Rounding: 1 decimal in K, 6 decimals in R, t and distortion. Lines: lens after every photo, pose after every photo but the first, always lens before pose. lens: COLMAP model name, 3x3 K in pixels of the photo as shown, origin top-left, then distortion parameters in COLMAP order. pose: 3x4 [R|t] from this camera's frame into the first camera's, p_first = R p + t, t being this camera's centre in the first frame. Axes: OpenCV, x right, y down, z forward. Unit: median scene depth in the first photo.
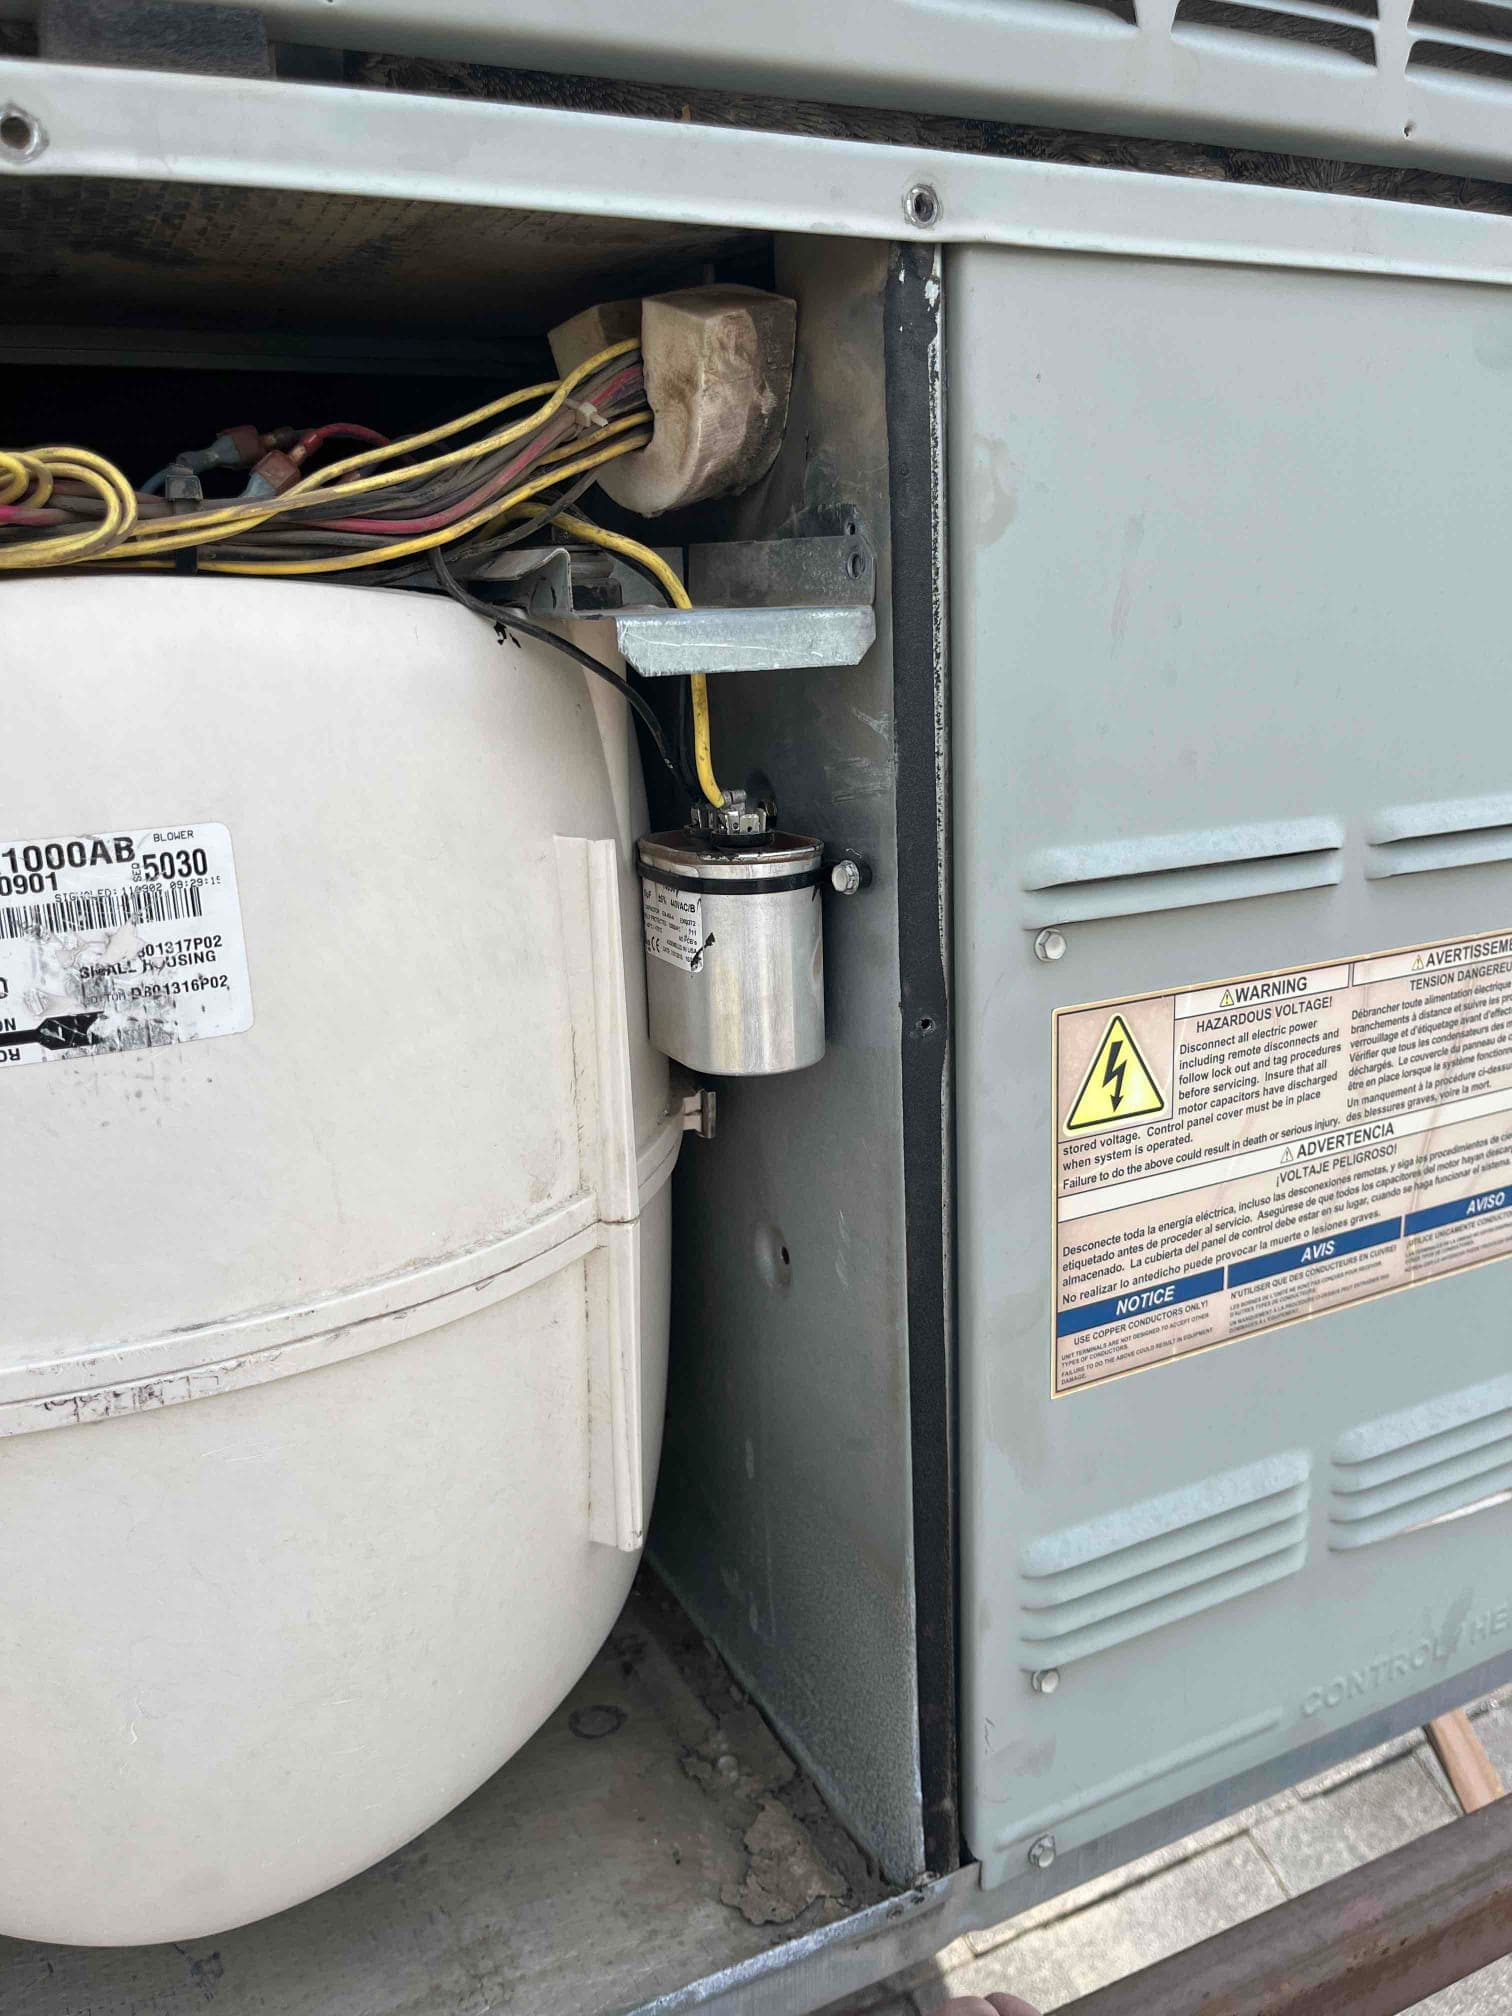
lens RADIAL K [[1574.0, 0, 757.8], [0, 1574.0, 996.8], [0, 0, 1]] dist [0.051253, -0.086681]
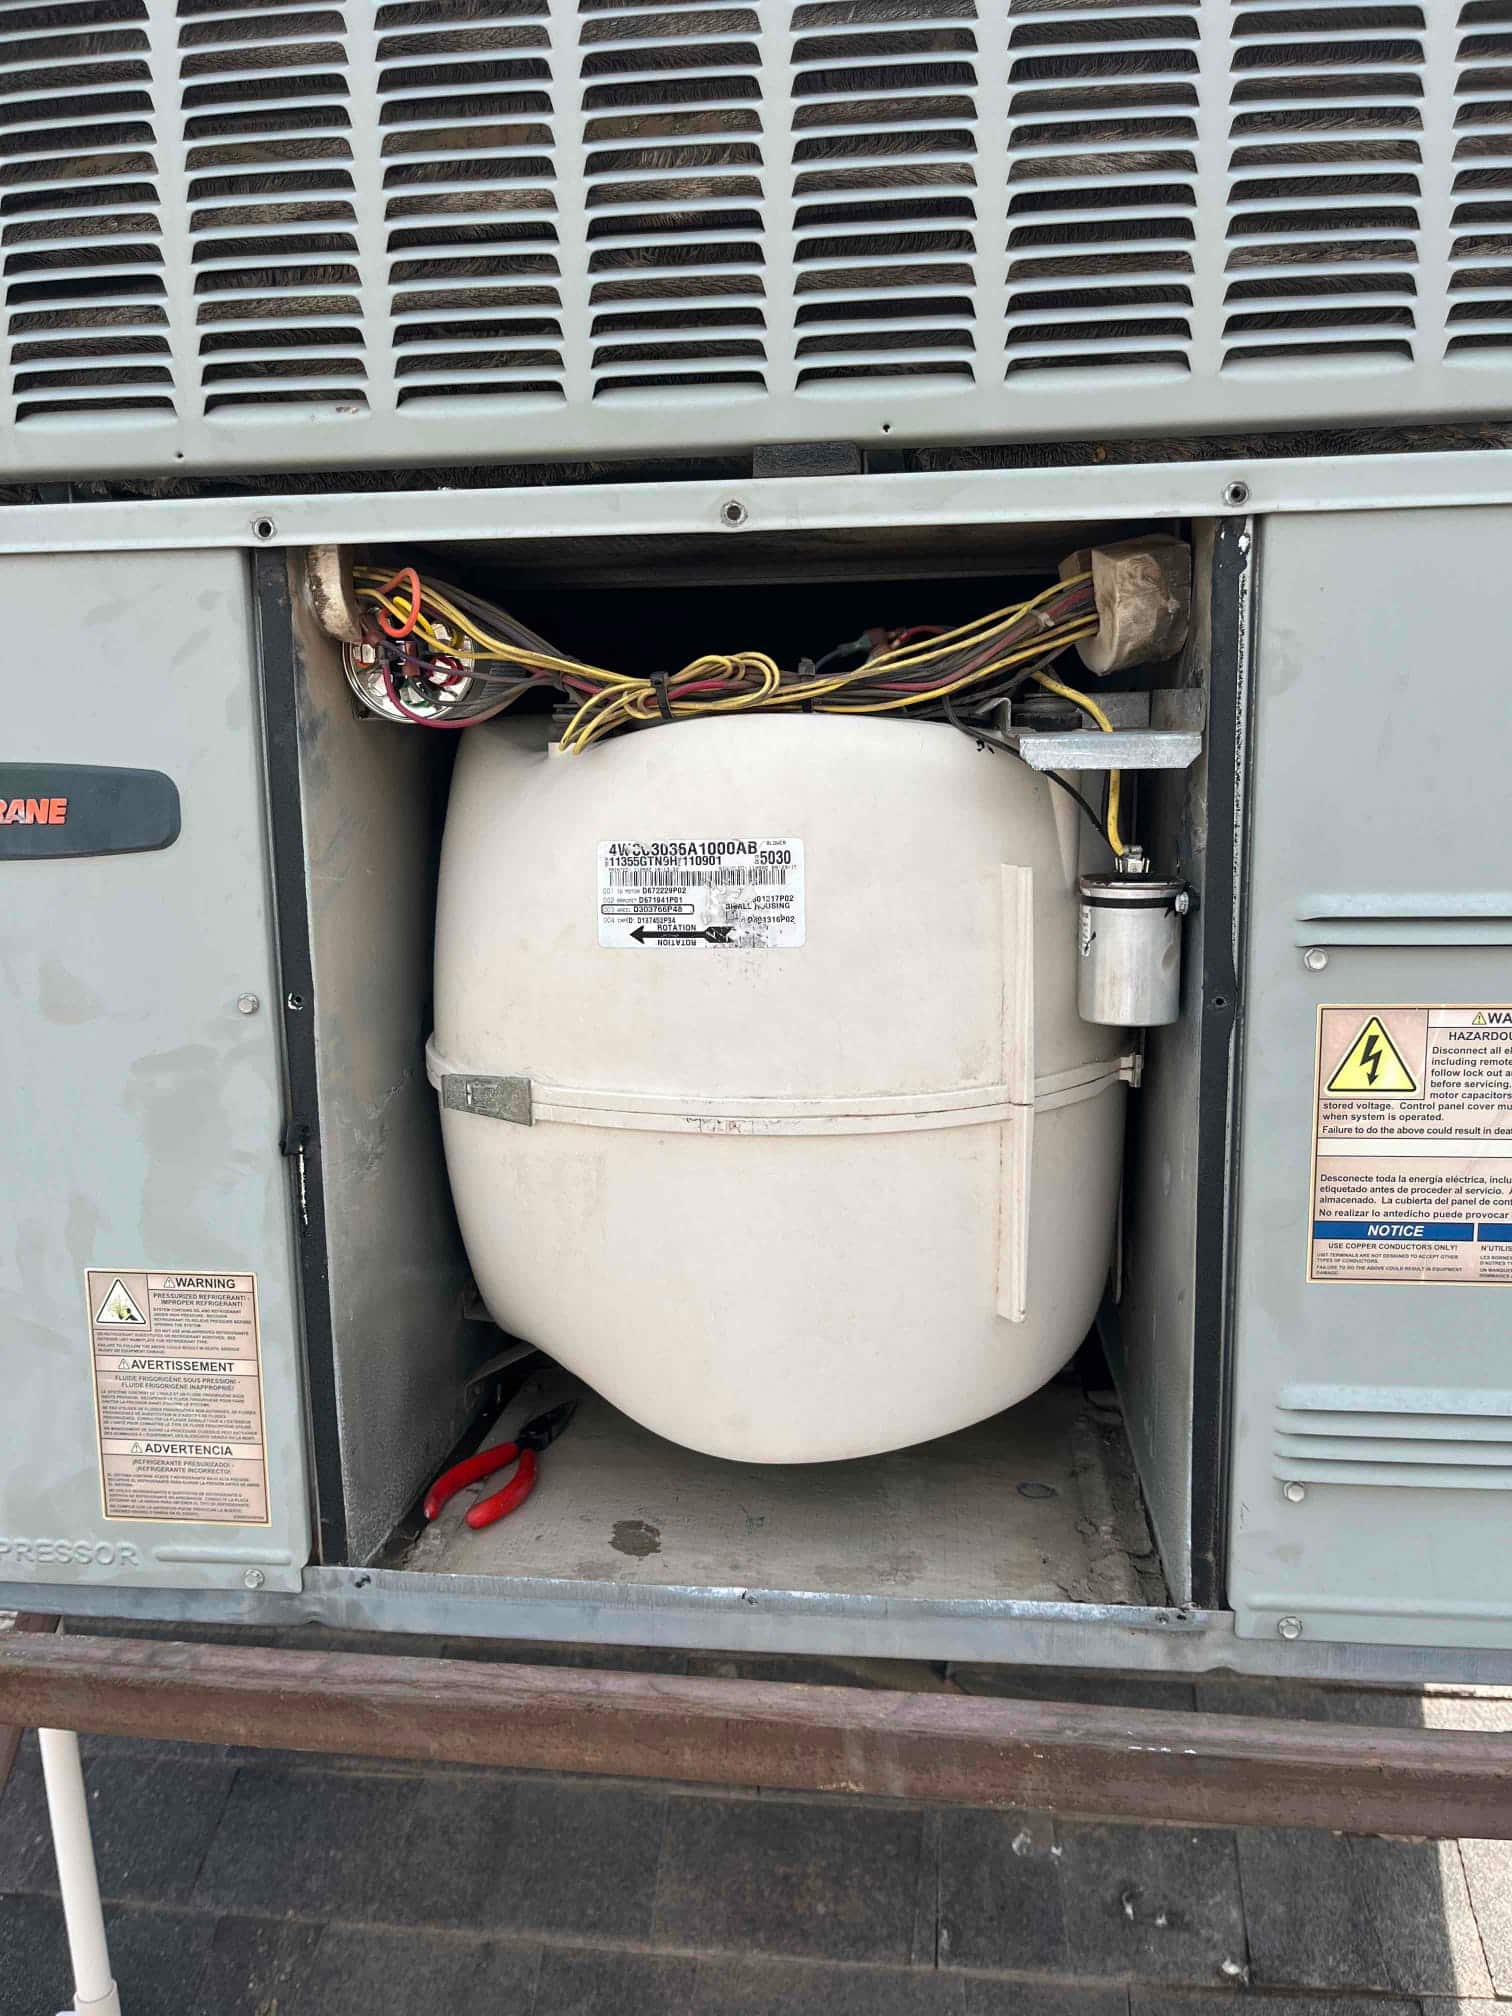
lens RADIAL K [[1574.0, 0, 748.3], [0, 1574.0, 1011.3], [0, 0, 1]] dist [0.051253, -0.086681]
pose [[0.842064, 0.111539, -0.527718, 0.536165], [-0.139878, 0.990071, -0.013936, 0.112753], [0.520924, 0.085551, 0.849305, -0.546258]]
